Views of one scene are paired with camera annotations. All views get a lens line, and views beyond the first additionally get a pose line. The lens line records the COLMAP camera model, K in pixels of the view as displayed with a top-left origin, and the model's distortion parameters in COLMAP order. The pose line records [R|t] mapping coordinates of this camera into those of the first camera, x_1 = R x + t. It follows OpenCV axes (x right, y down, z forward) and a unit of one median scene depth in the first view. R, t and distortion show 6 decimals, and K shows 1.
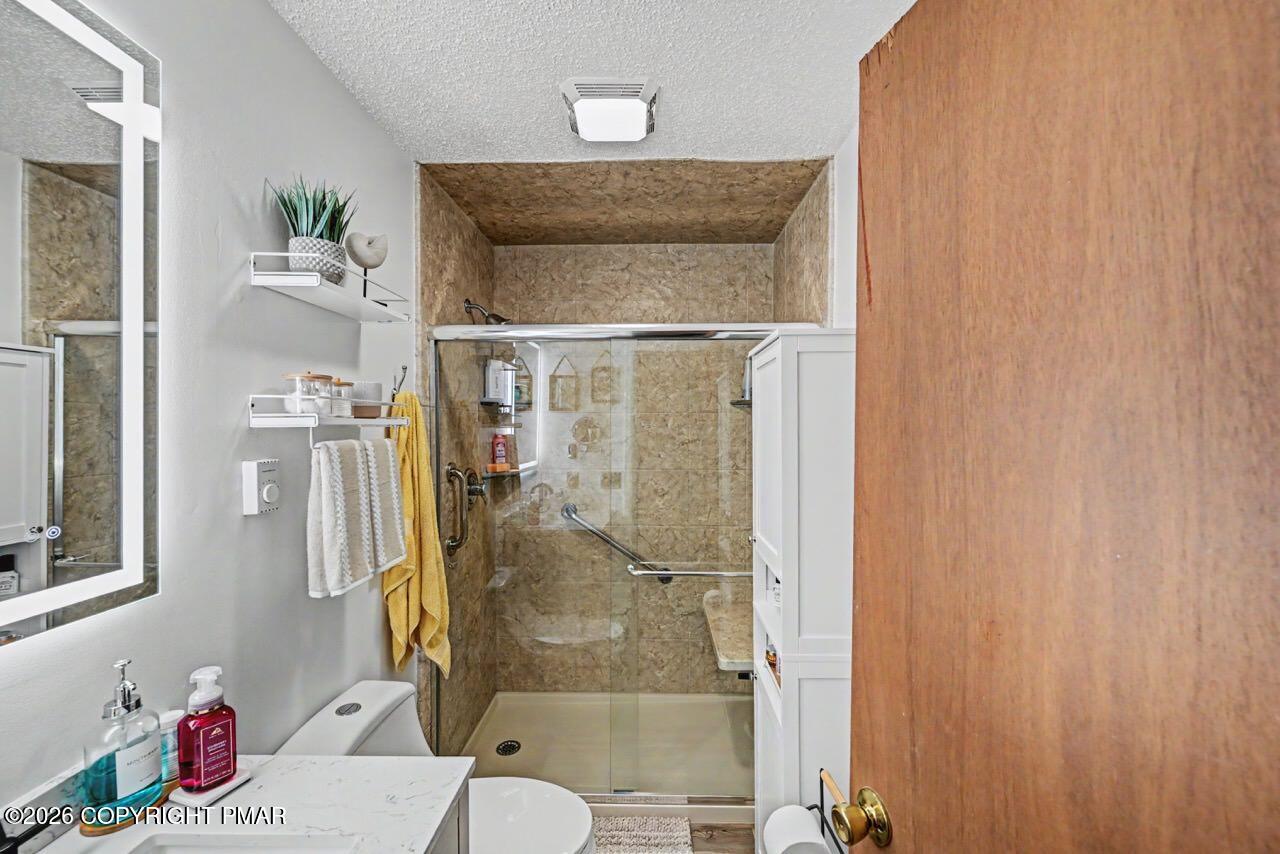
lens RADIAL K [[507.7, 0, 642.6], [0, 507.7, 423.6], [0, 0, 1]] dist [0.001409, 0.000124]
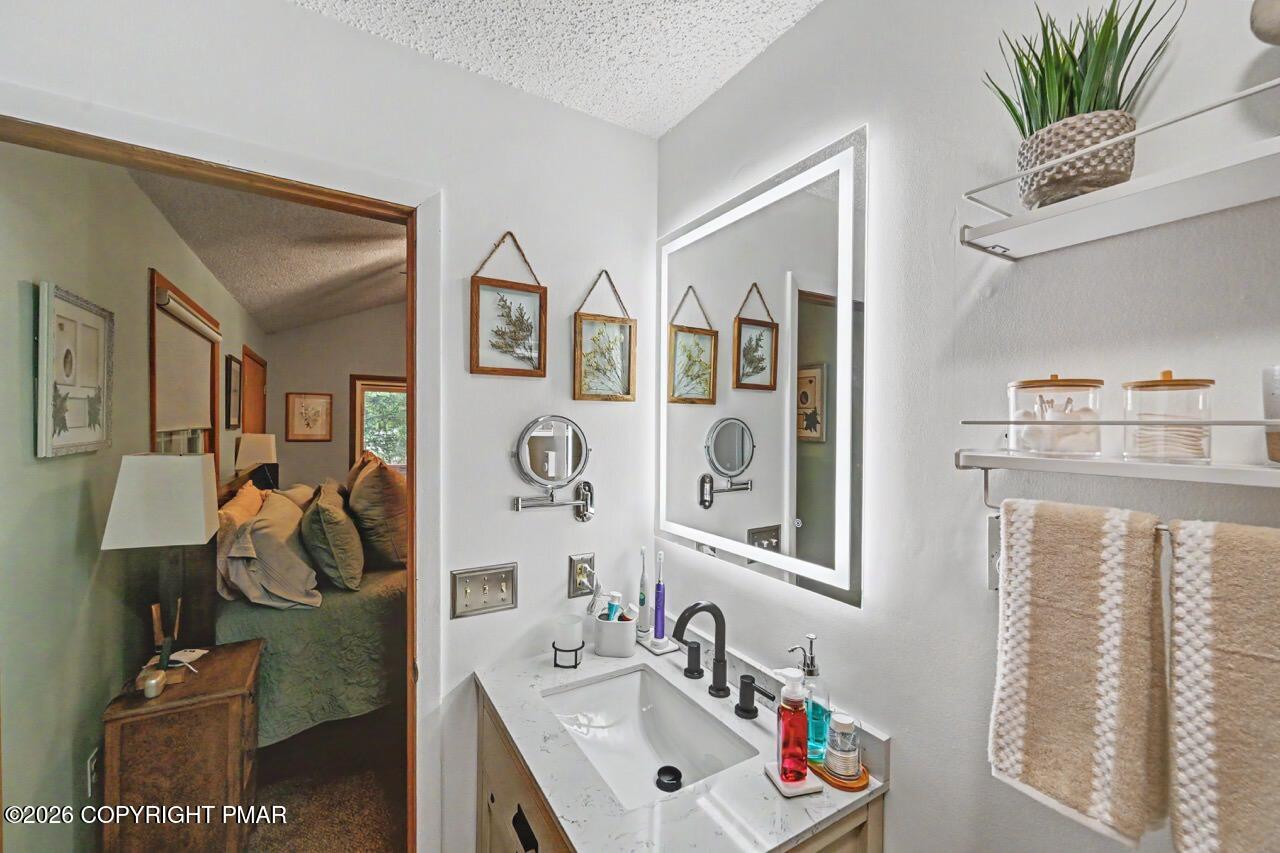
lens RADIAL K [[507.7, 0, 639.1], [0, 507.7, 428.3], [0, 0, 1]] dist [0.001409, 0.000124]
pose [[-0.848759, -0.005523, -0.528750, 0.041040], [-0.009580, 0.999942, 0.004933, -0.062493], [0.528692, 0.009252, -0.848763, 1.793442]]
